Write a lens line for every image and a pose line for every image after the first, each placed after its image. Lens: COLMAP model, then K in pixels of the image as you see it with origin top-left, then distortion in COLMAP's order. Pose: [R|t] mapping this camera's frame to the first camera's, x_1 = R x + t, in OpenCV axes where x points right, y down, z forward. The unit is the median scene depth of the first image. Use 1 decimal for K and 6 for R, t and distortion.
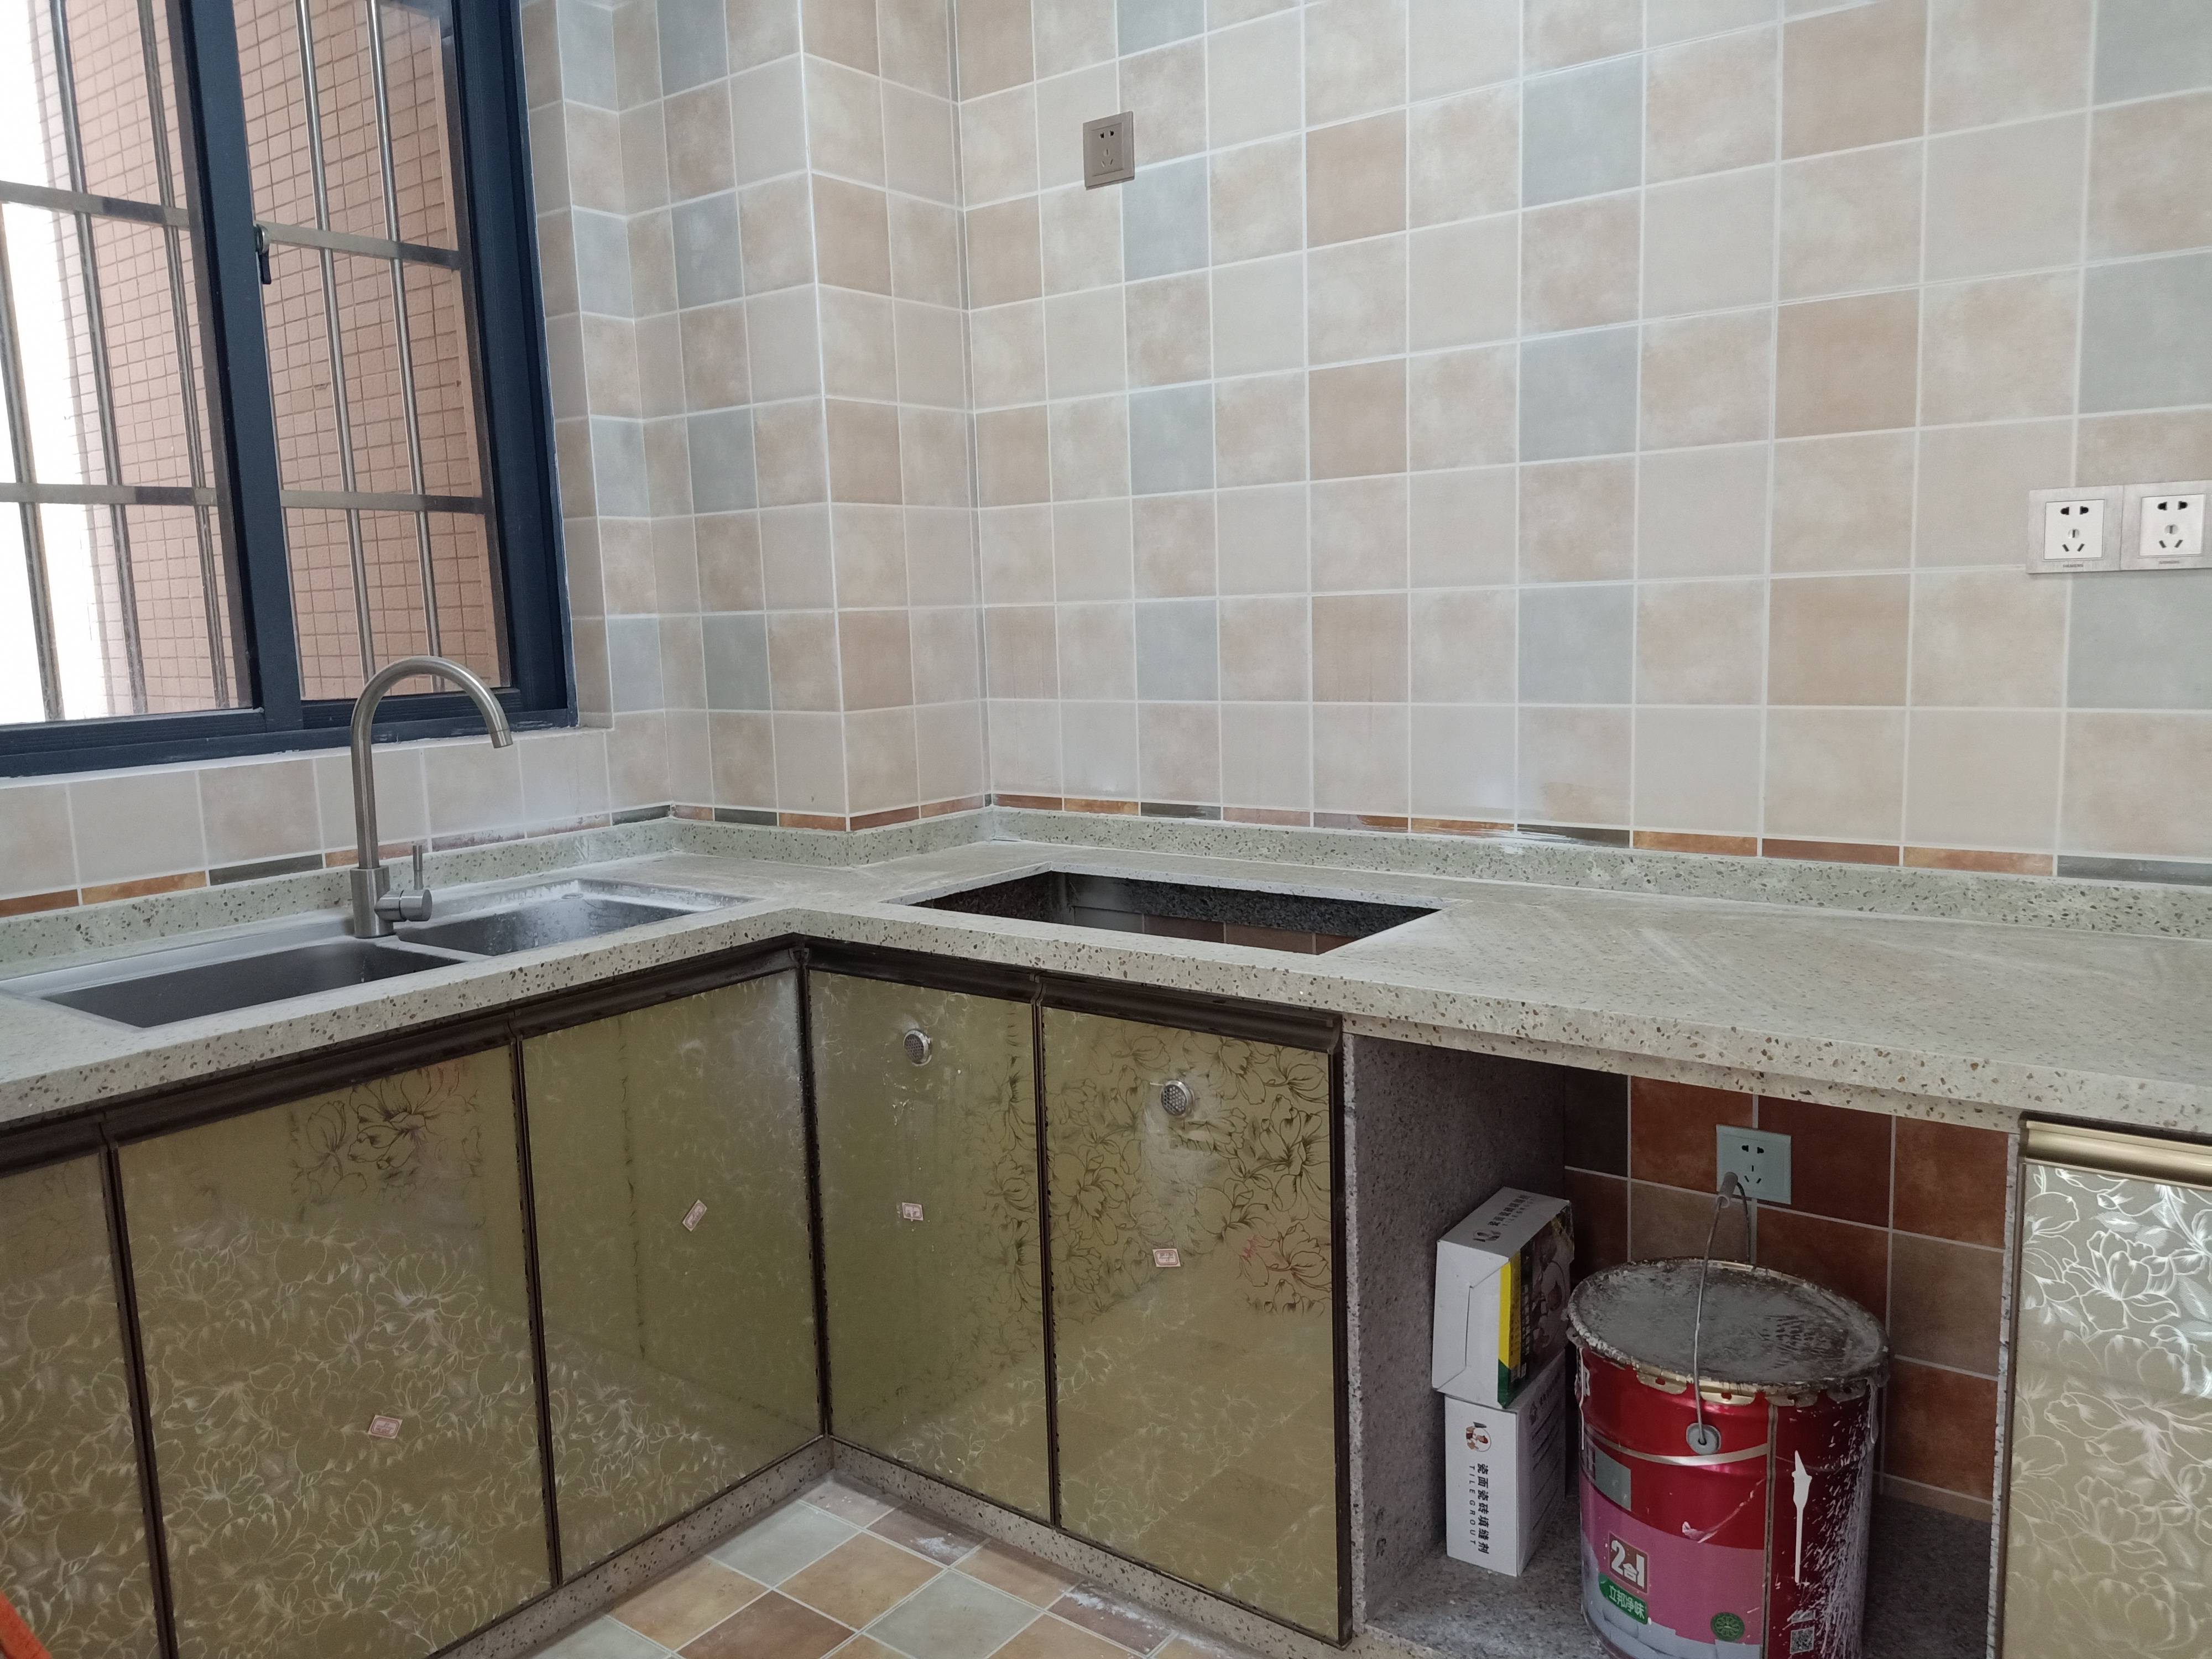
lens RADIAL K [[1655.0, 0, 1100.3], [0, 1655.0, 844.4], [0, 0, 1]] dist [0.013554, -0.010972]
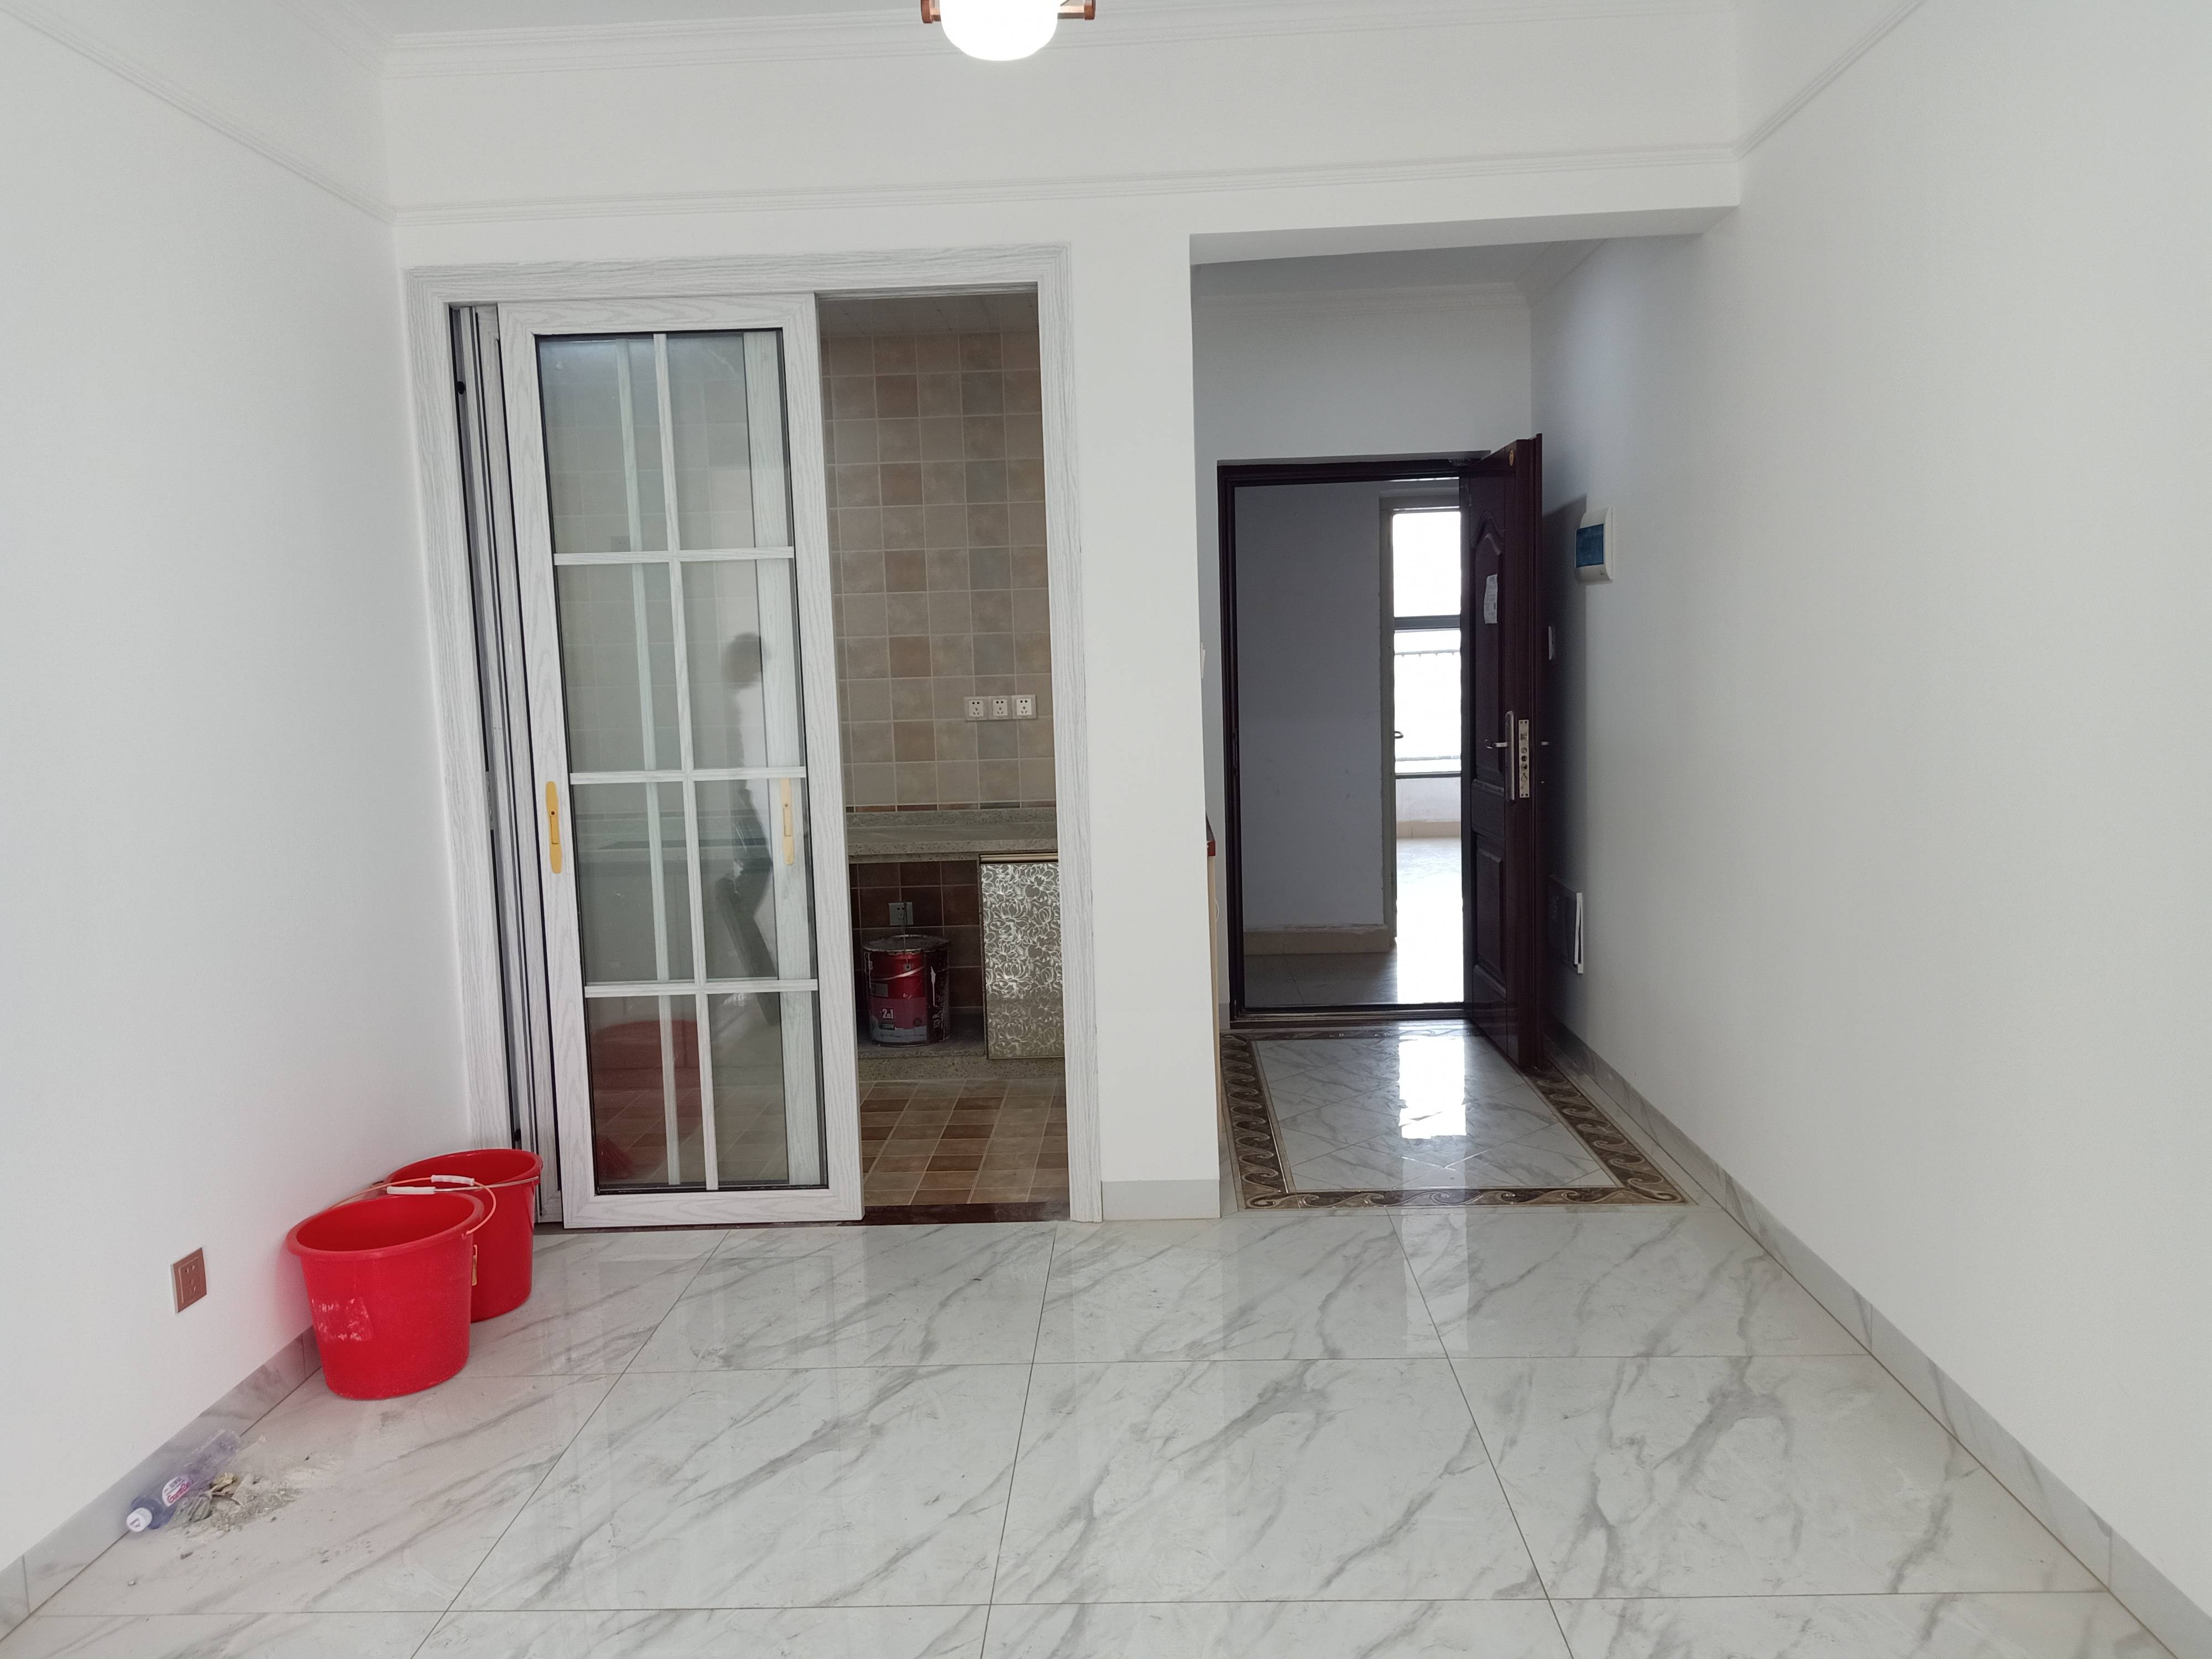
lens RADIAL K [[1655.0, 0, 1108.5], [0, 1655.0, 836.1], [0, 0, 1]] dist [0.013554, -0.010972]
pose [[0.816286, -0.047712, 0.575674, -1.182765], [0.088225, 0.995188, -0.042618, 0.245940], [-0.570871, 0.085578, 0.816568, -1.945296]]
